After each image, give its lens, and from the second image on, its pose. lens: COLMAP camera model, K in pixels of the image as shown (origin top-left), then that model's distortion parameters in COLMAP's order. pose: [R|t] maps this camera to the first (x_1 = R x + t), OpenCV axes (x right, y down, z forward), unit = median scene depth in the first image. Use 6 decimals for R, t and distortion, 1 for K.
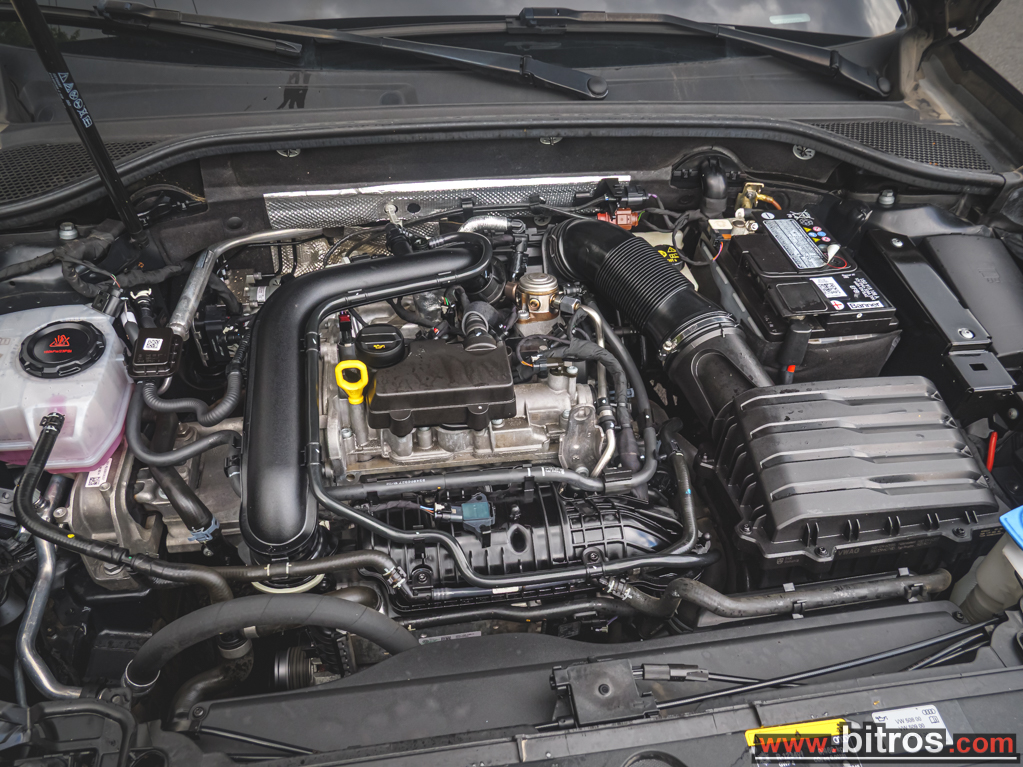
lens RADIAL K [[746.6, 0, 513.4], [0, 746.6, 384.1], [0, 0, 1]] dist [-0.042137, 0.016326]
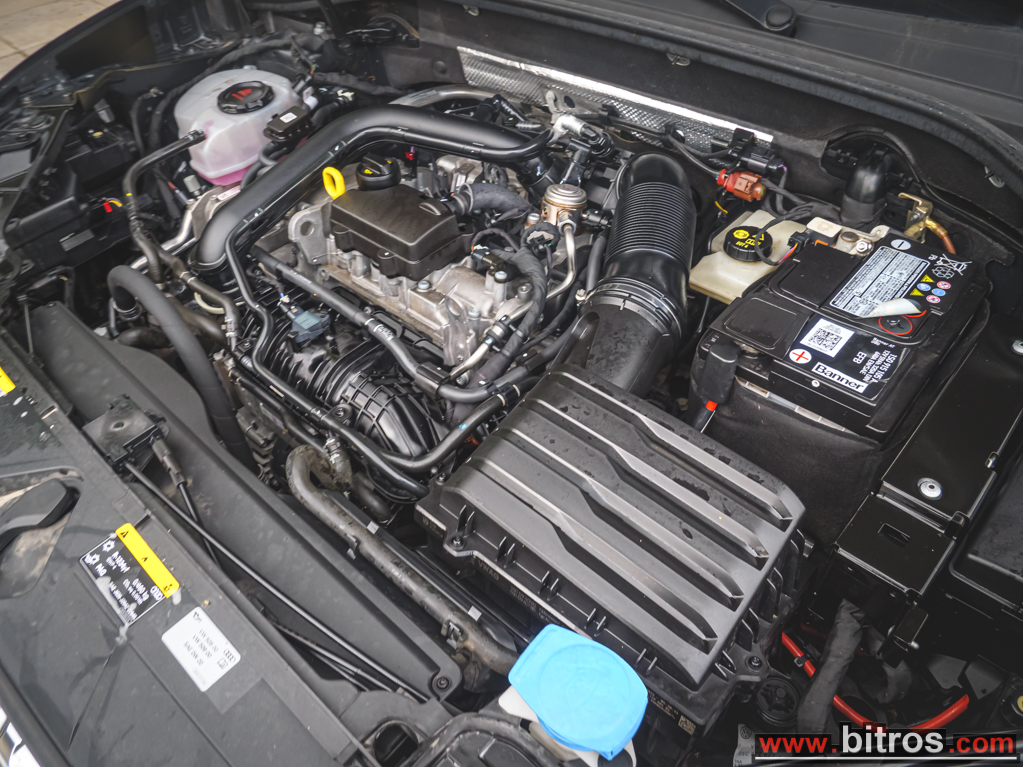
lens RADIAL K [[746.6, 0, 511.9], [0, 746.6, 380.4], [0, 0, 1]] dist [-0.042137, 0.016326]
pose [[0.617218, 0.490856, -0.614900, 0.651042], [-0.471341, 0.856448, 0.210559, -0.097847], [0.629983, 0.159867, 0.759976, 0.281242]]
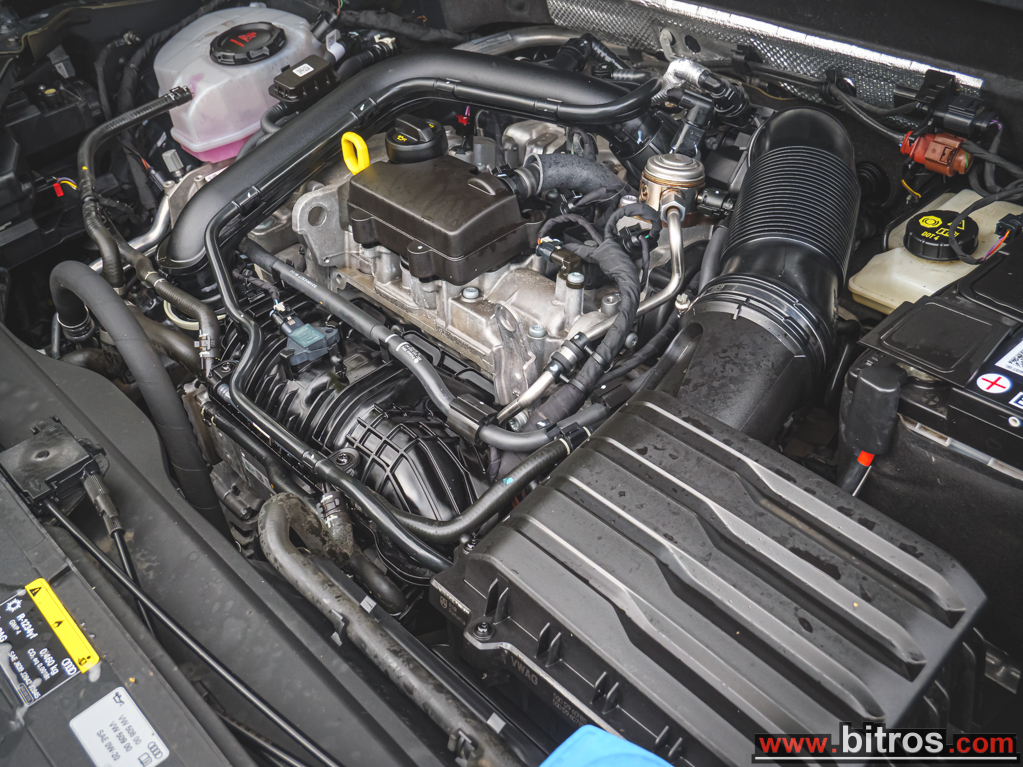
lens RADIAL K [[1129.5, 0, 509.3], [0, 1129.5, 388.4], [0, 0, 1]] dist [0.019836, 0.000000]
pose [[0.519779, 0.448899, -0.726856, 0.737852], [-0.470594, 0.860546, 0.194940, -0.091582], [0.713002, 0.240729, 0.658543, 0.280787]]
